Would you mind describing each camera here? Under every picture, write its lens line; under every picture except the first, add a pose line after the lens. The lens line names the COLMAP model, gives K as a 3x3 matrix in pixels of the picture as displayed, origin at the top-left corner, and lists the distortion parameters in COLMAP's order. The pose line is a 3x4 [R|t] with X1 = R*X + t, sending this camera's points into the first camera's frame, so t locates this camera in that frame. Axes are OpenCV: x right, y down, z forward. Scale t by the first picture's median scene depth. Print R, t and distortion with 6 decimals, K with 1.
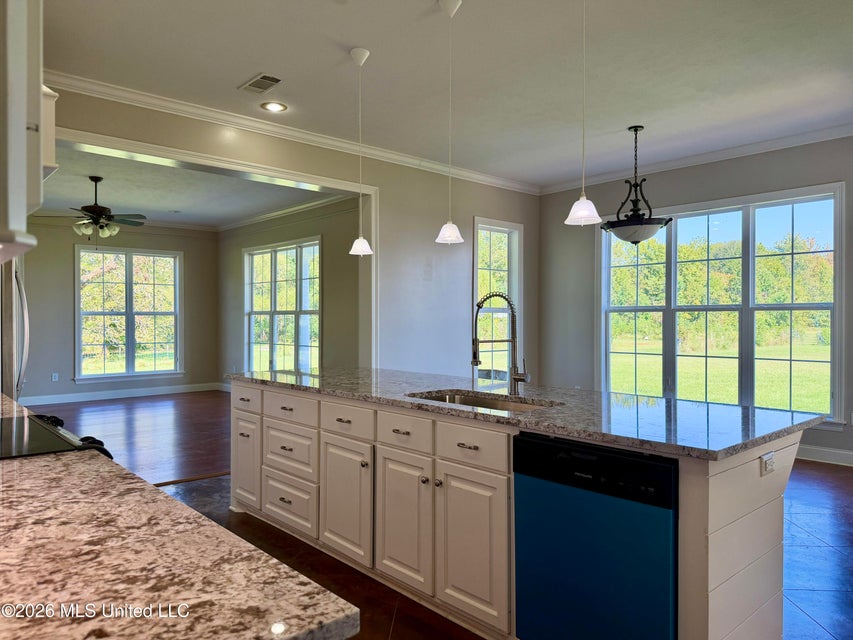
lens RADIAL K [[592.6, 0, 426.5], [0, 592.6, 320.0], [0, 0, 1]] dist [0.089210, -0.096682]
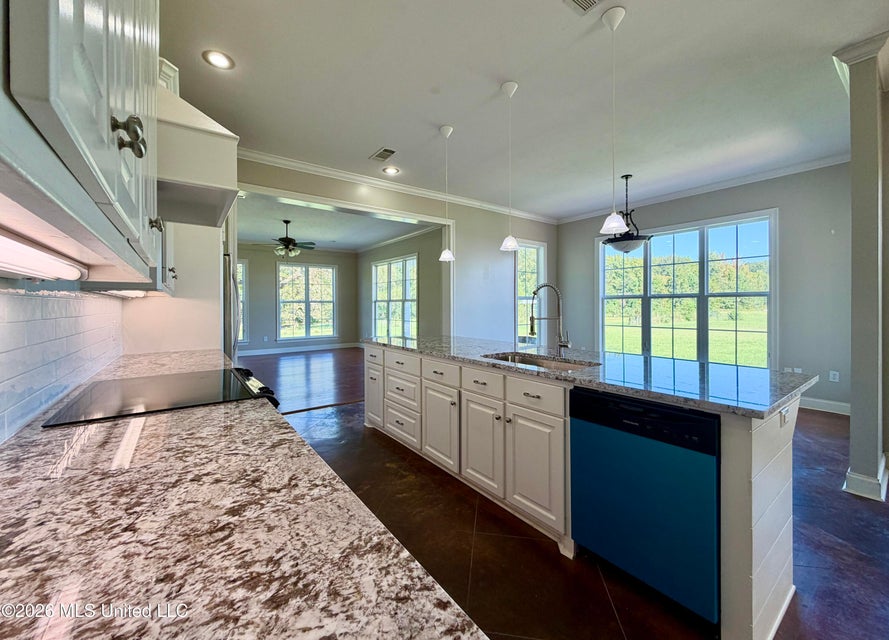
lens RADIAL K [[356.4, 0, 445.0], [0, 356.4, 307.6], [0, 0, 1]] dist [-0.000102, -0.000020]
pose [[0.995509, -0.002636, -0.094627, -0.032781], [0.003119, 0.999983, 0.004961, 0.003843], [0.094612, -0.005234, 0.995500, 0.108538]]
